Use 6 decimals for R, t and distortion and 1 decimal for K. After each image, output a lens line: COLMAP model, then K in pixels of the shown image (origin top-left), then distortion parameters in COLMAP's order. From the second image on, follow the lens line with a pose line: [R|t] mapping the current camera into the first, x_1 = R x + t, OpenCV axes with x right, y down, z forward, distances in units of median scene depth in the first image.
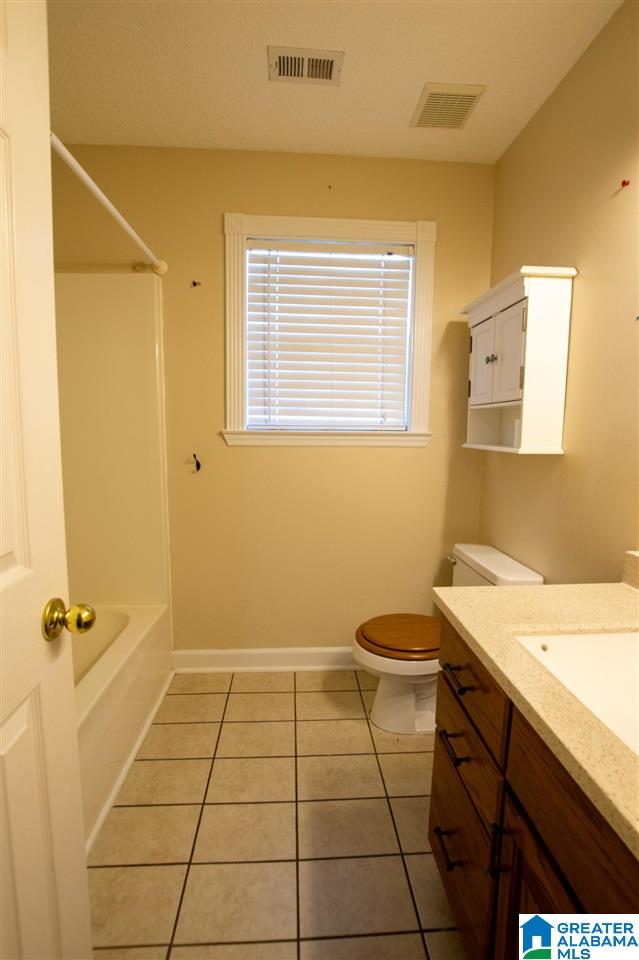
lens RADIAL K [[447.8, 0, 322.7], [0, 447.8, 478.7], [0, 0, 1]] dist [-0.027608, 0.001402]
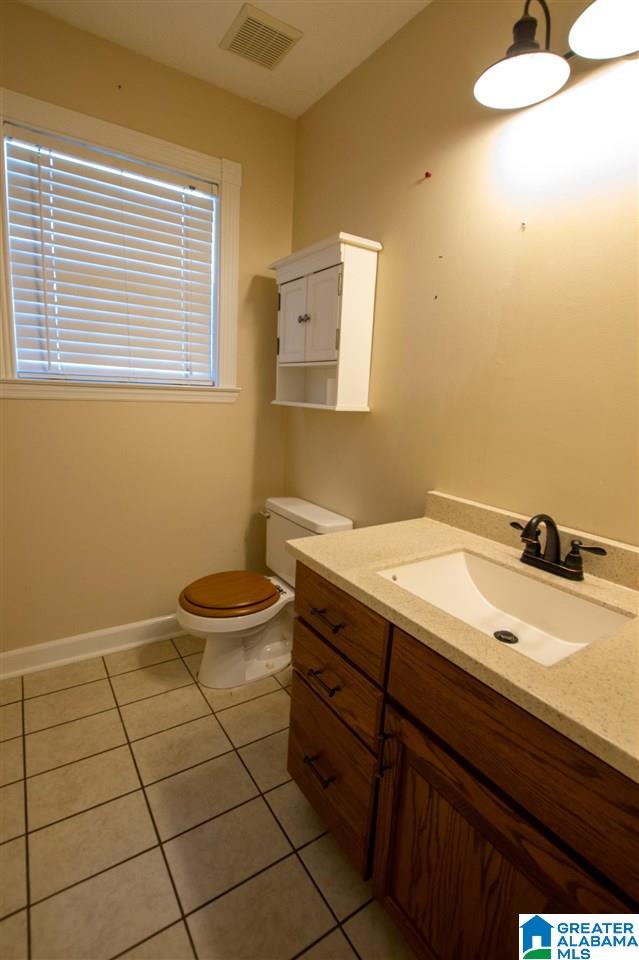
lens RADIAL K [[447.8, 0, 322.7], [0, 447.8, 478.7], [0, 0, 1]] dist [-0.027608, 0.001402]
pose [[0.865001, -0.064911, 0.497554, -0.110448], [0.017821, 0.994946, 0.098819, 0.000270], [-0.501454, -0.076611, 0.861786, 0.046316]]
